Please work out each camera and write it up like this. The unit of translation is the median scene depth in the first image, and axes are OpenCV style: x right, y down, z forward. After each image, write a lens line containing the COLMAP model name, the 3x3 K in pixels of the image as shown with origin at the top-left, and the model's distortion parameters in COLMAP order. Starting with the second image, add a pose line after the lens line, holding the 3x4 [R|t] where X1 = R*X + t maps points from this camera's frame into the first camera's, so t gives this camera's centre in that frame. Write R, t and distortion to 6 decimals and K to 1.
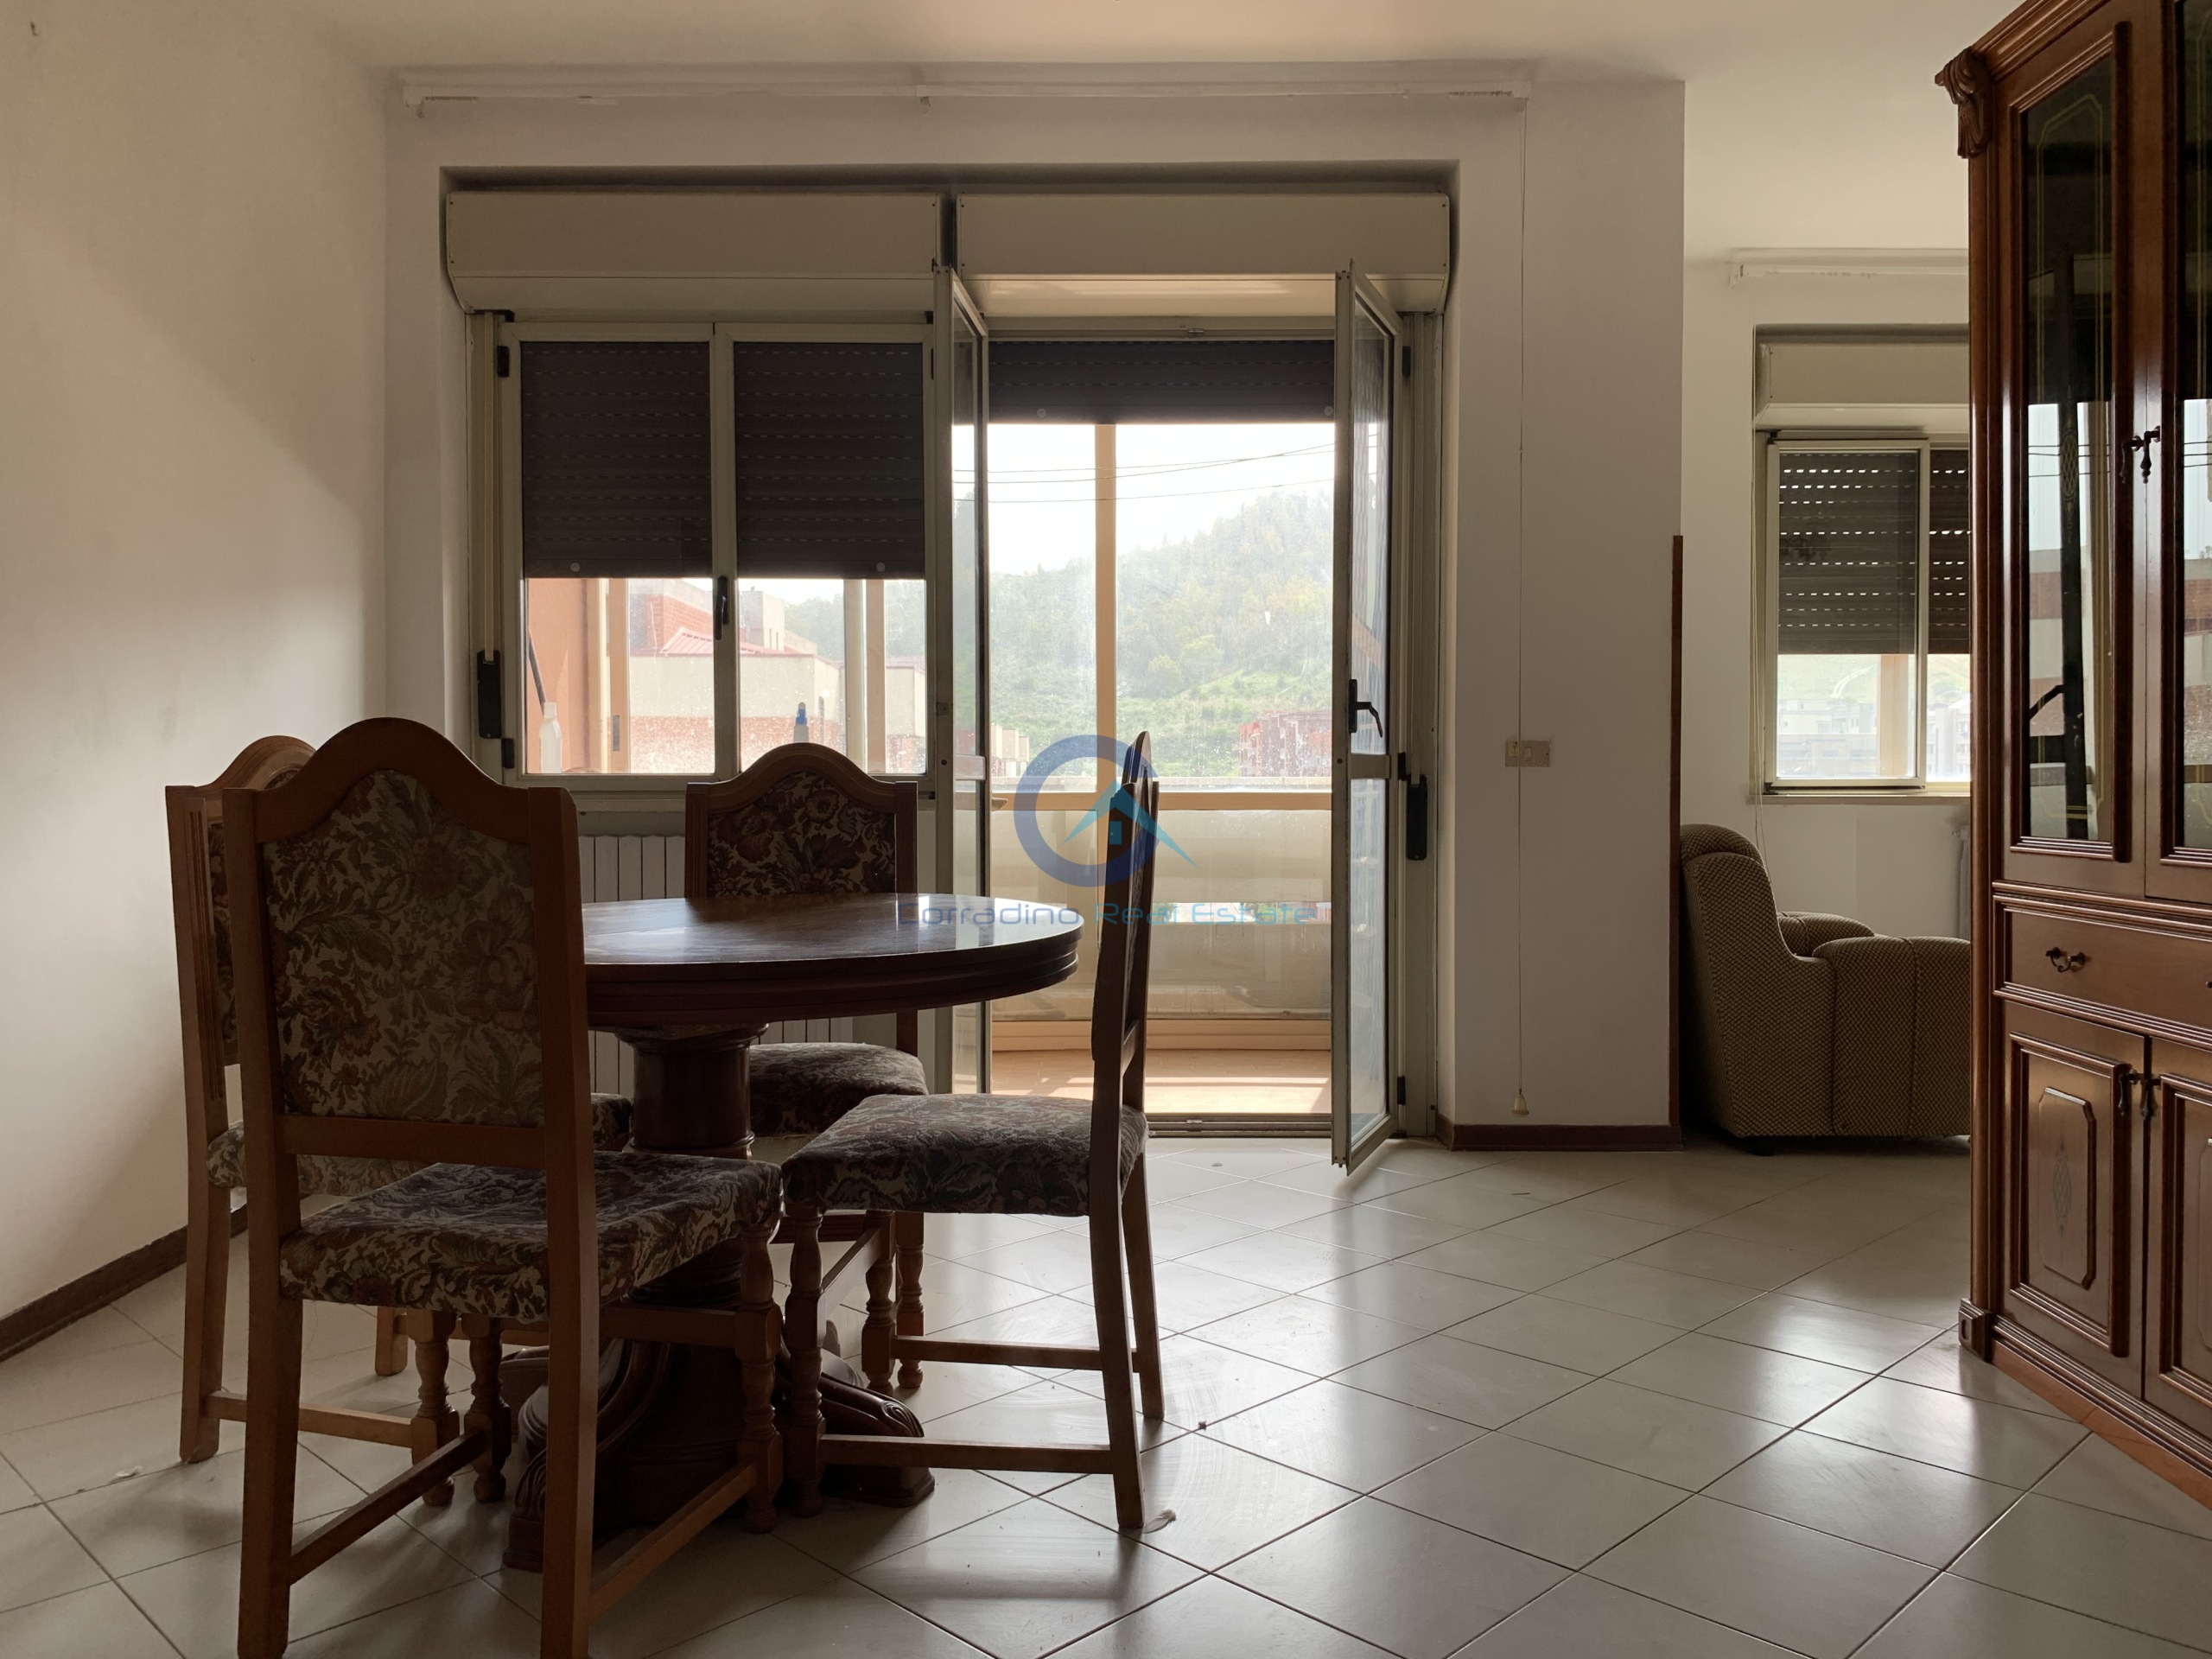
lens RADIAL K [[1668.4, 0, 1189.3], [0, 1668.4, 849.5], [0, 0, 1]] dist [0.007309, -0.026856]
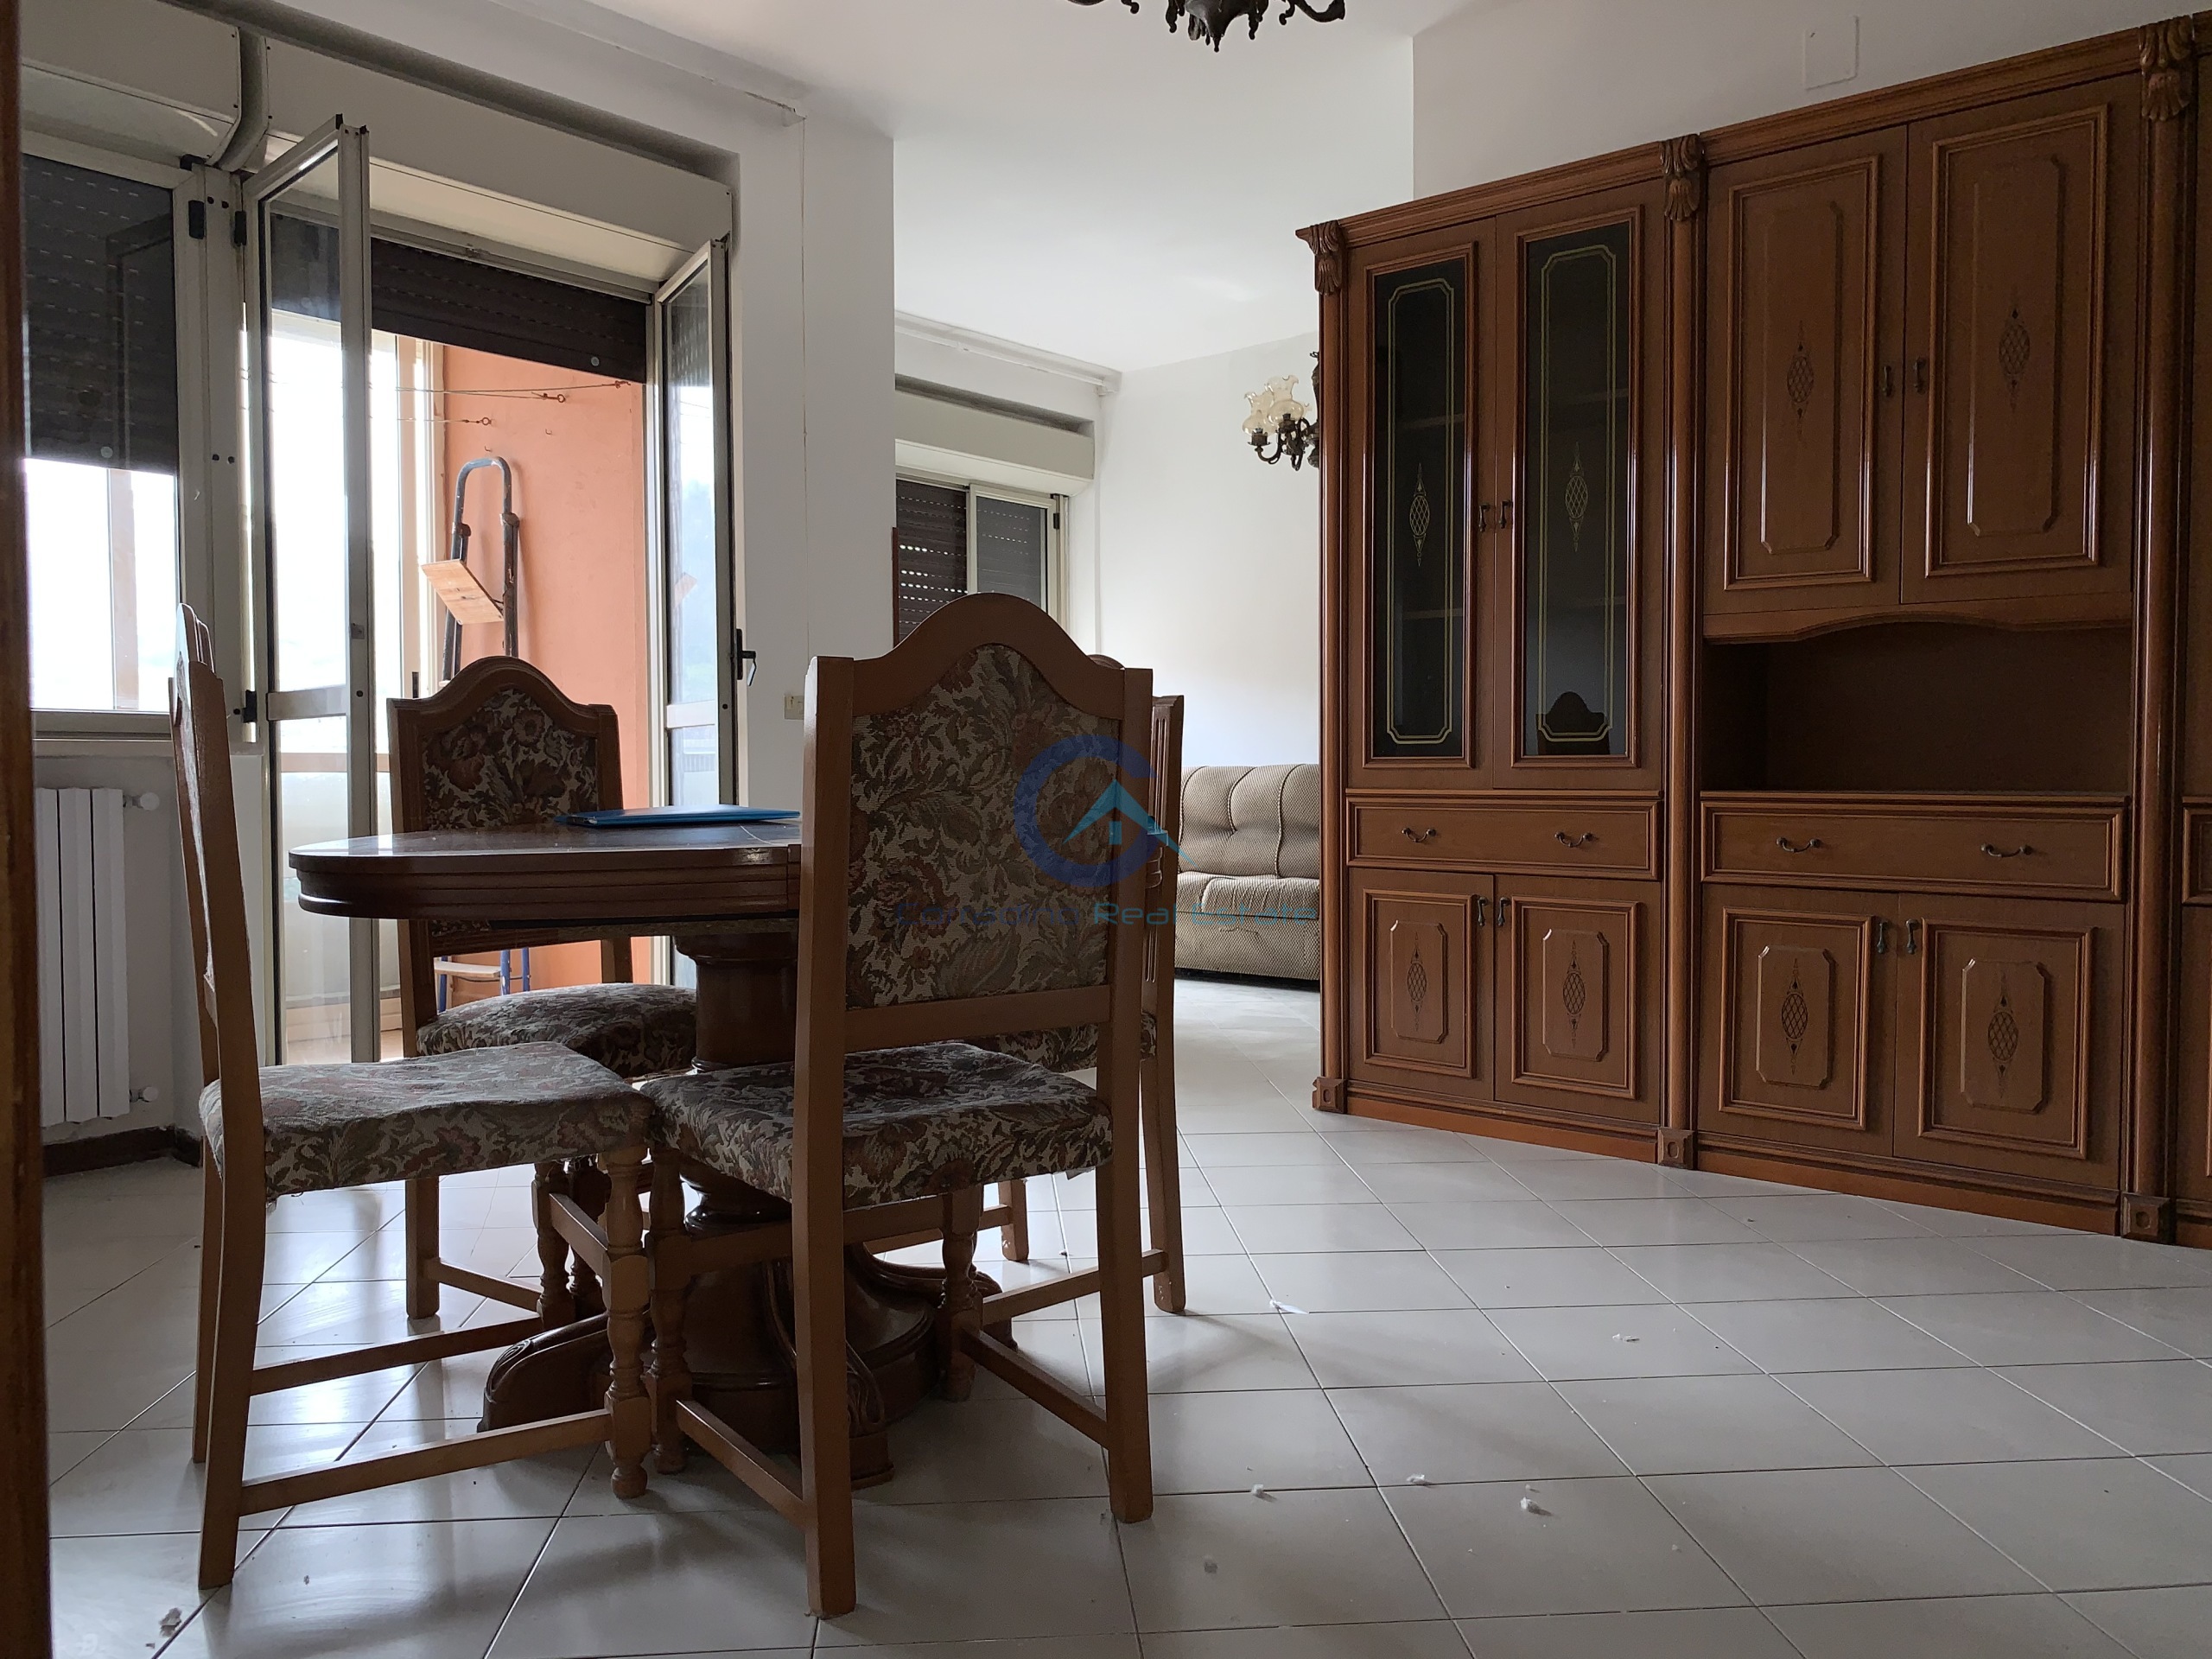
lens RADIAL K [[1668.4, 0, 1115.5], [0, 1668.4, 823.3], [0, 0, 1]] dist [0.007309, -0.026856]
pose [[0.658688, -0.026923, 0.751935, -1.160169], [0.037046, 0.999308, 0.003328, 0.057542], [-0.751504, 0.025664, 0.659229, 0.272798]]
